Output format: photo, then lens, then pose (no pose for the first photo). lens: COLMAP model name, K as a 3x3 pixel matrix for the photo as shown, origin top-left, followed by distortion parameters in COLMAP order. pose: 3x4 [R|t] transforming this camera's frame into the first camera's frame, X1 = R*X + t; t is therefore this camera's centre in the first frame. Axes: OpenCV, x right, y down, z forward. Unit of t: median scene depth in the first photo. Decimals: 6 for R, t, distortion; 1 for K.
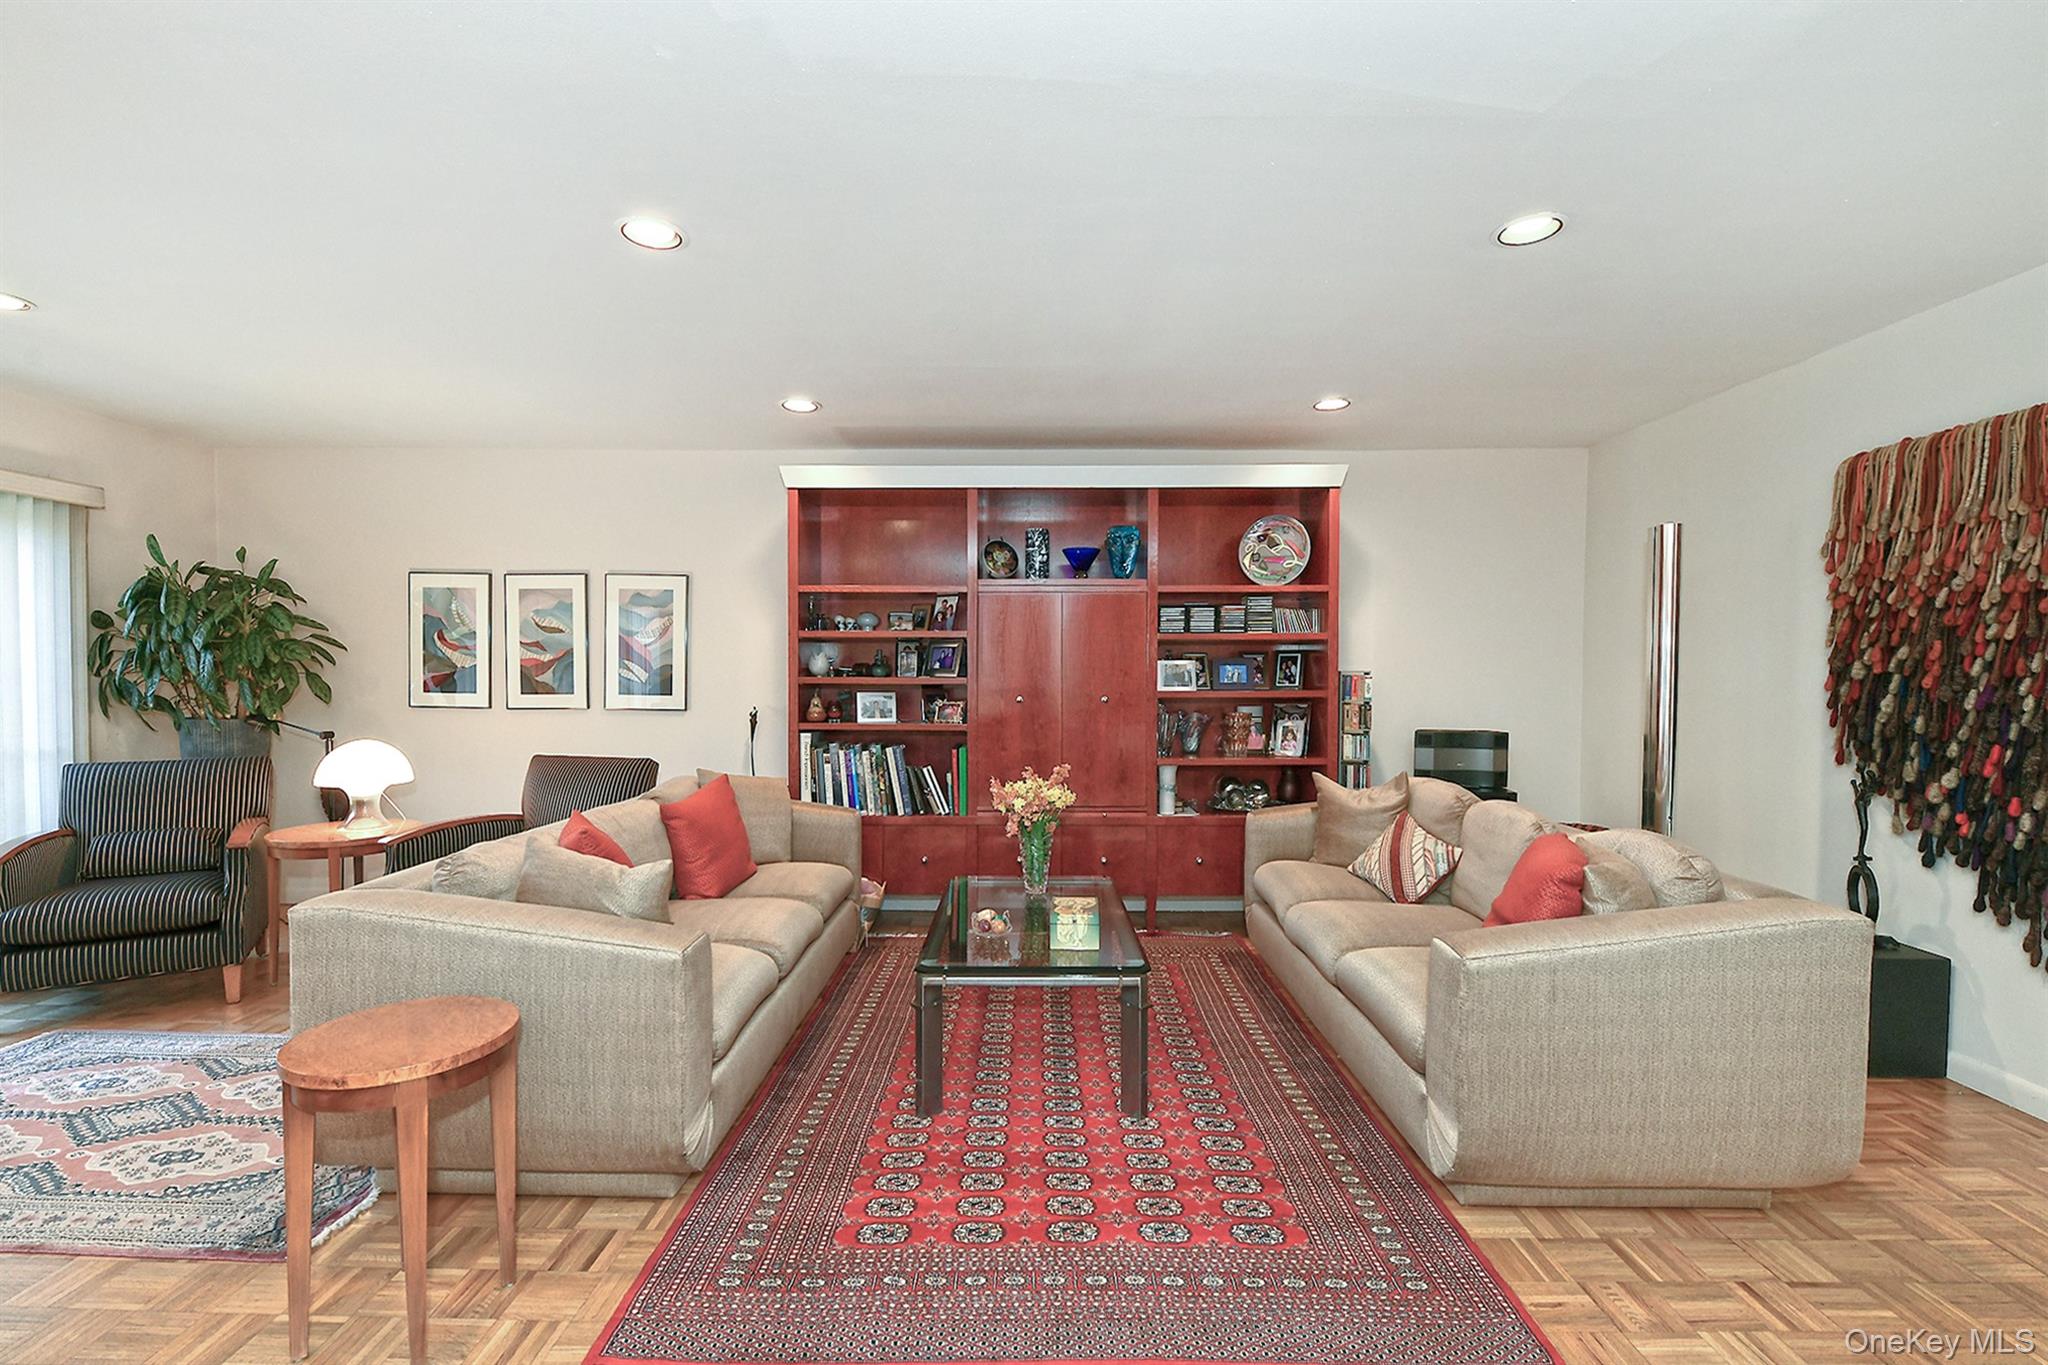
lens RADIAL K [[958.3, 0, 1023.3], [0, 958.3, 692.7], [0, 0, 1]] dist [-0.012302, -0.000016]
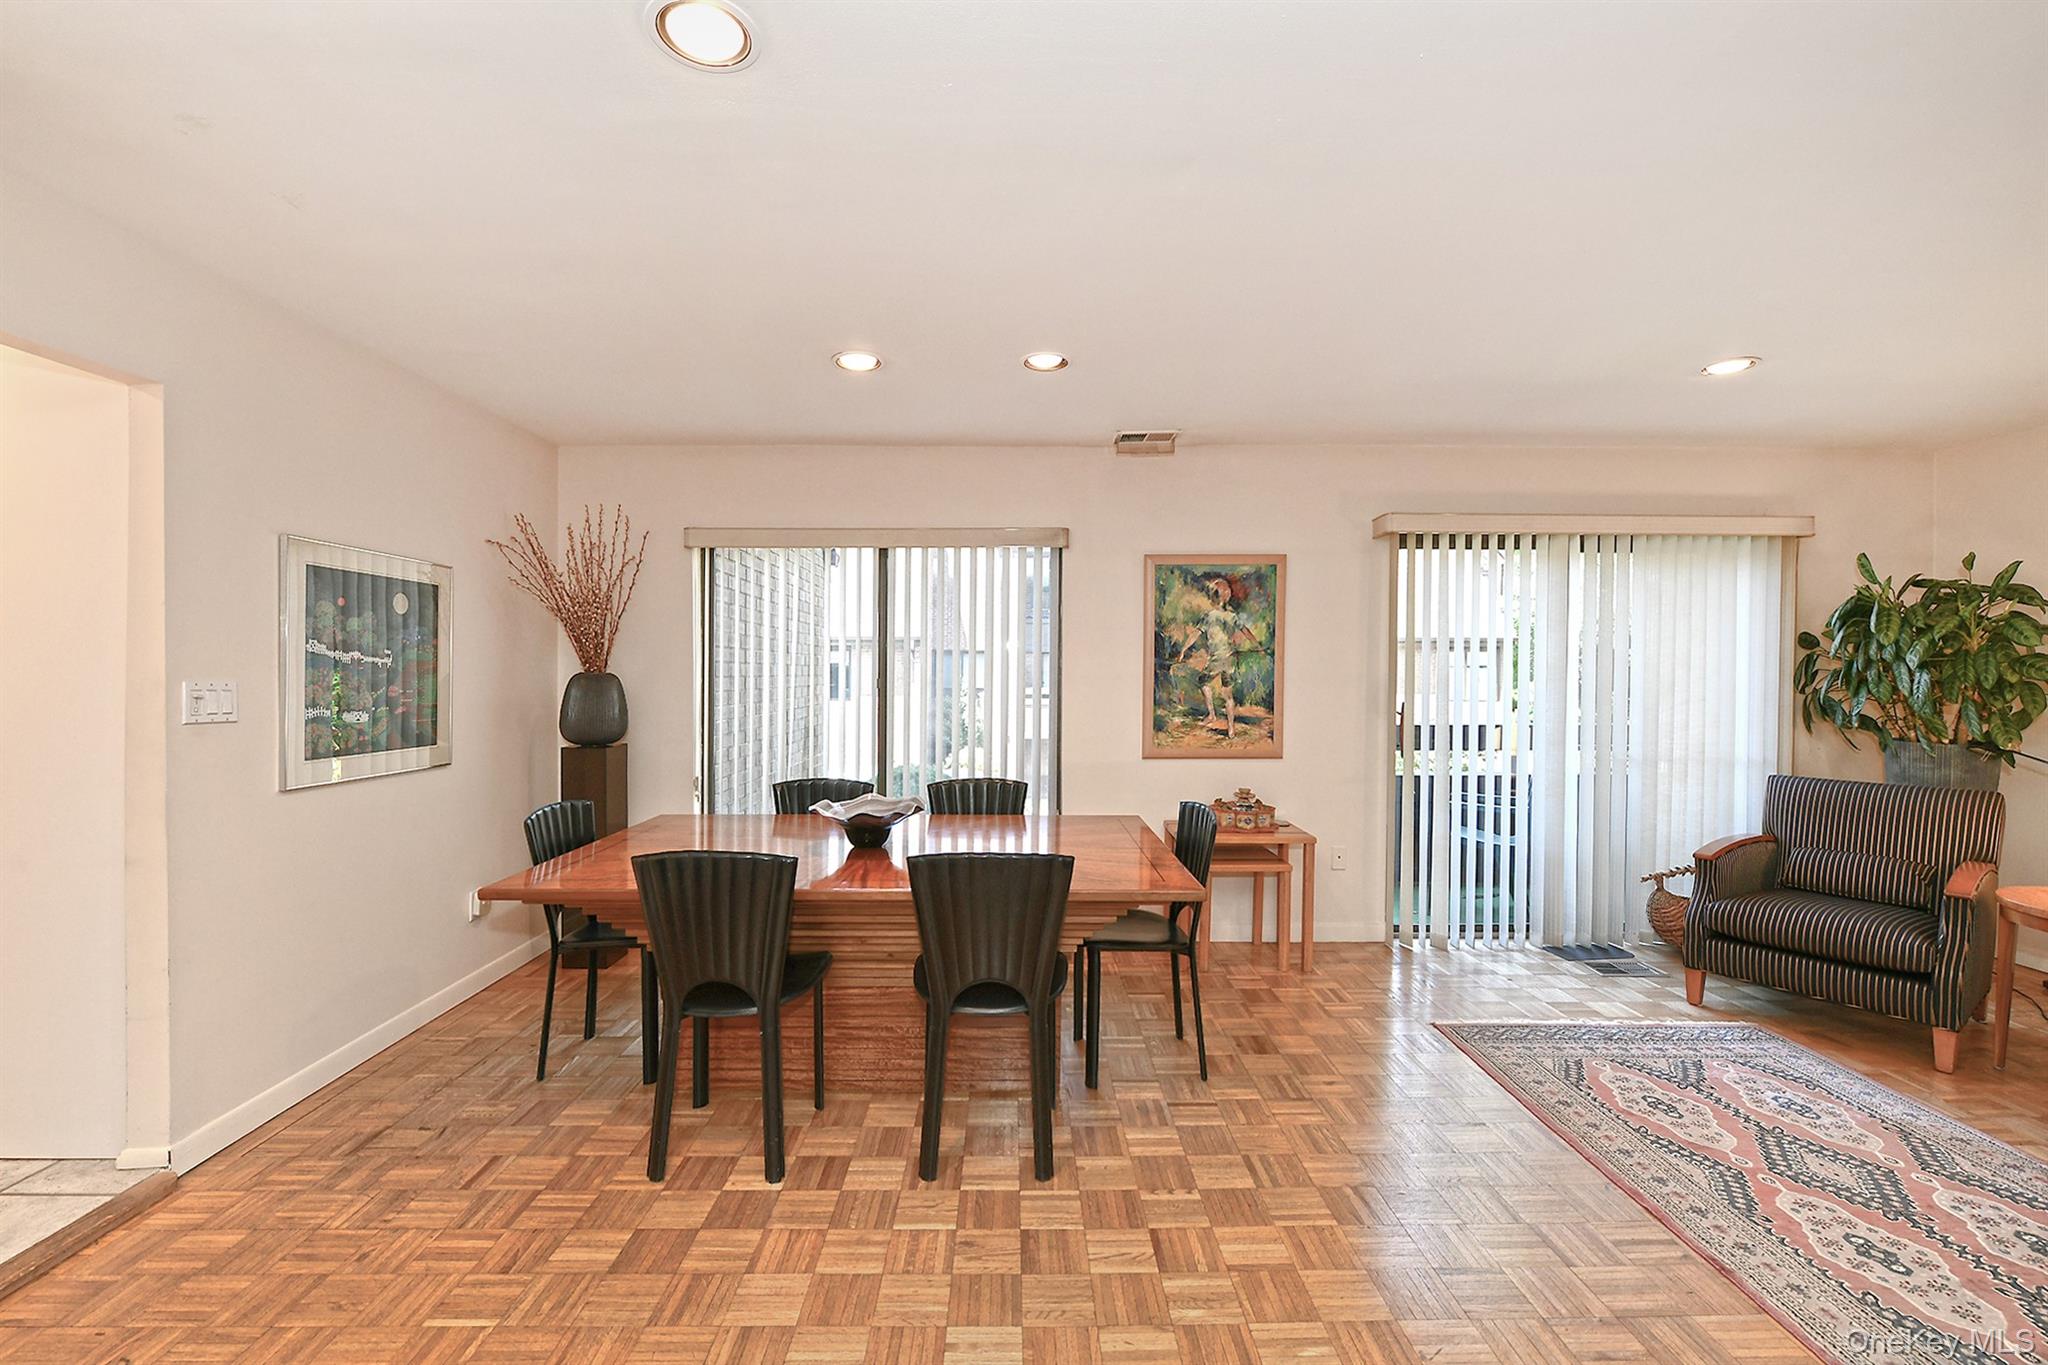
lens RADIAL K [[816.5, 0, 1022.0], [0, 816.5, 687.9], [0, 0, 1]] dist [-0.003026, -0.000663]
pose [[0.038660, 0.016863, -0.999110, -0.097445], [-0.025166, 0.999557, 0.015897, -0.016762], [0.998935, 0.024529, 0.039068, 0.087241]]
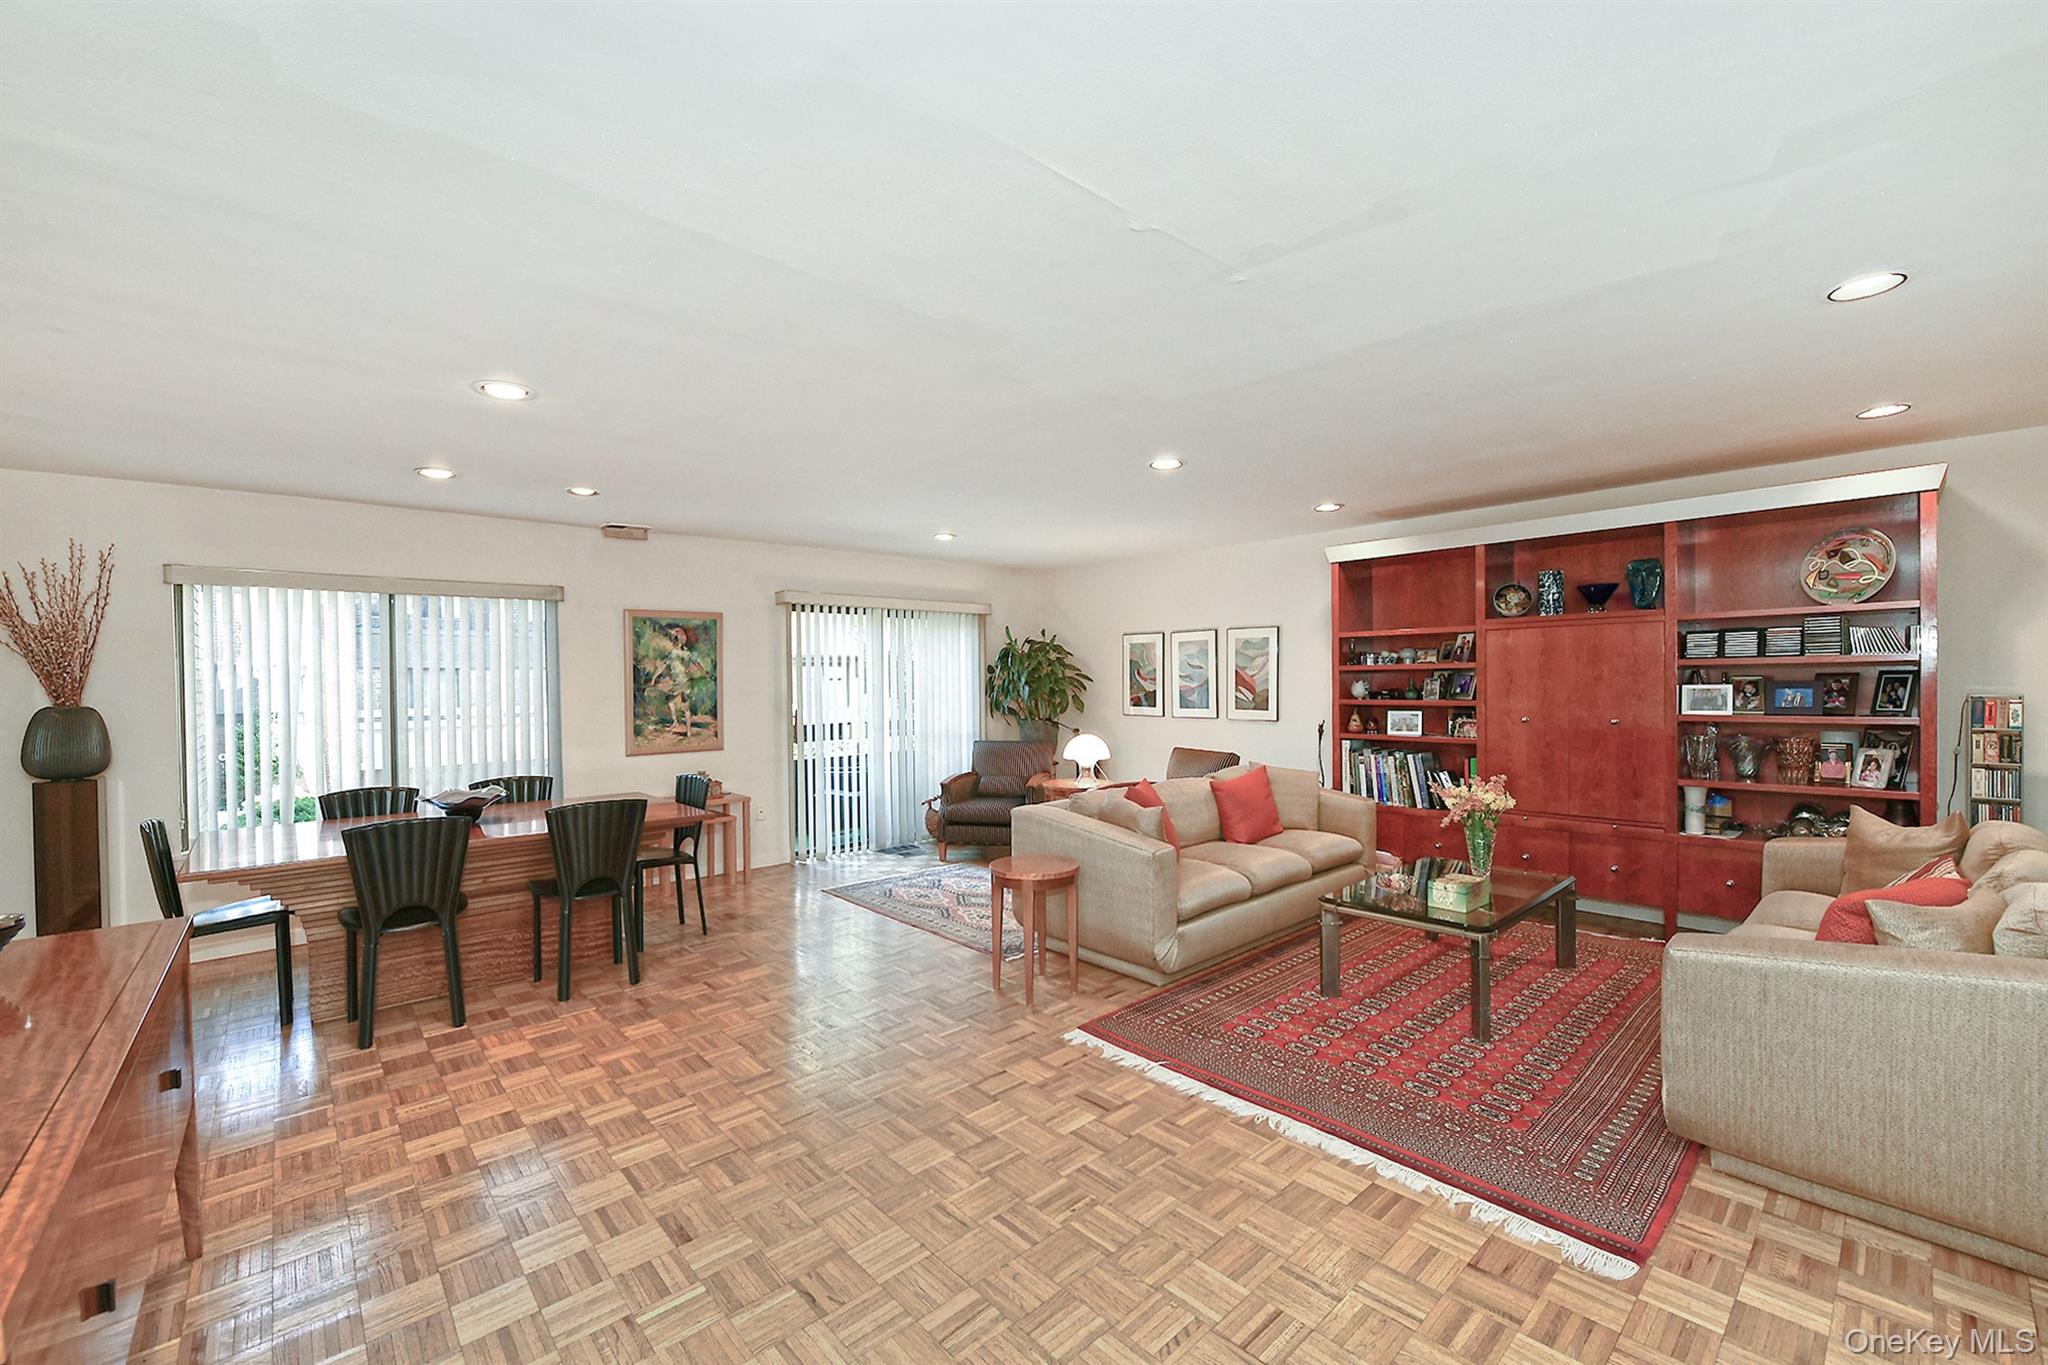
lens RADIAL K [[809.5, 0, 953.8], [0, 809.5, 690.1], [0, 0, 1]] dist [-0.019422, -0.000179]
pose [[0.643603, -0.004255, -0.765348, 0.298126], [-0.001366, 0.999977, -0.006708, -0.021727], [0.765359, 0.005362, 0.643582, -0.169187]]
